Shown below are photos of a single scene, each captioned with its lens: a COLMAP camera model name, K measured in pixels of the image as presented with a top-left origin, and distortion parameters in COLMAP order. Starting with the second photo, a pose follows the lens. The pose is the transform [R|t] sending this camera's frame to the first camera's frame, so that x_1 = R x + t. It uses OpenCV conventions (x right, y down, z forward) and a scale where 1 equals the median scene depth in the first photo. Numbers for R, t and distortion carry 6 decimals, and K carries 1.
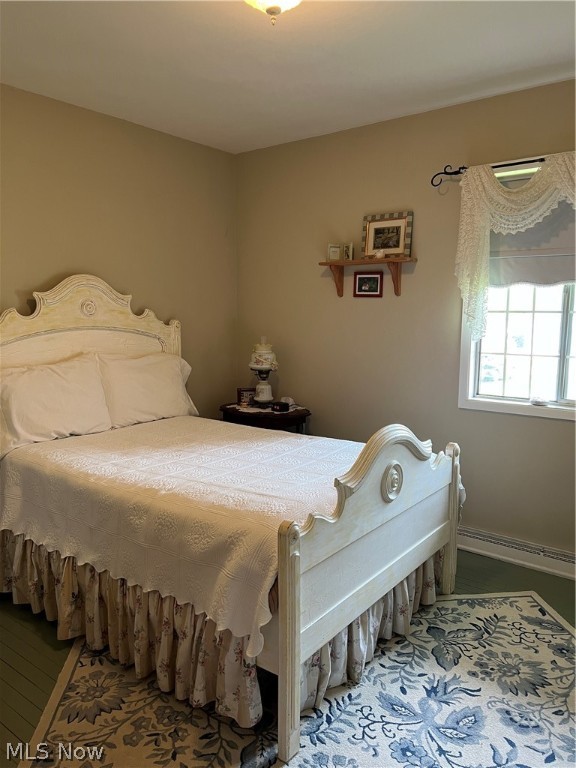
lens RADIAL K [[578.8, 0, 285.9], [0, 578.8, 381.6], [0, 0, 1]] dist [0.053771, -0.051706]
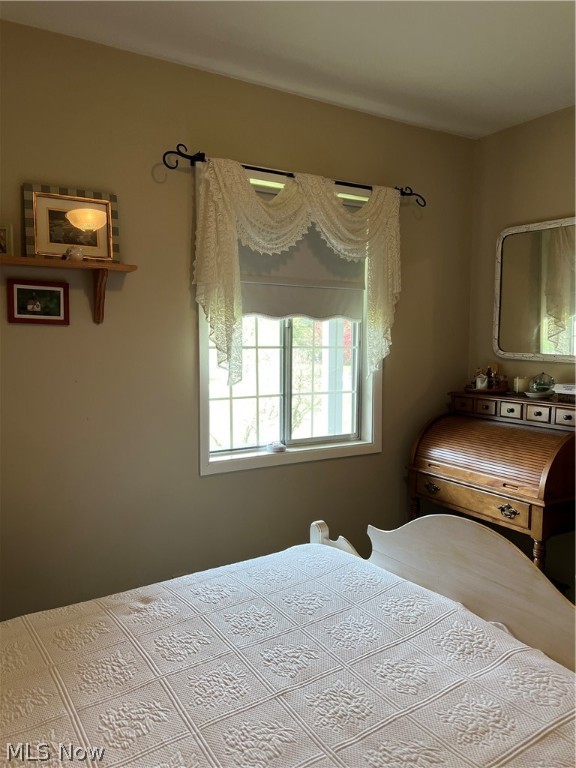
lens RADIAL K [[578.8, 0, 286.7], [0, 578.8, 387.3], [0, 0, 1]] dist [0.053771, -0.051706]
pose [[0.349542, -0.081922, 0.933332, -0.324870], [0.112869, 0.992597, 0.044853, -0.083132], [-0.930097, 0.089667, 0.356201, 0.581328]]
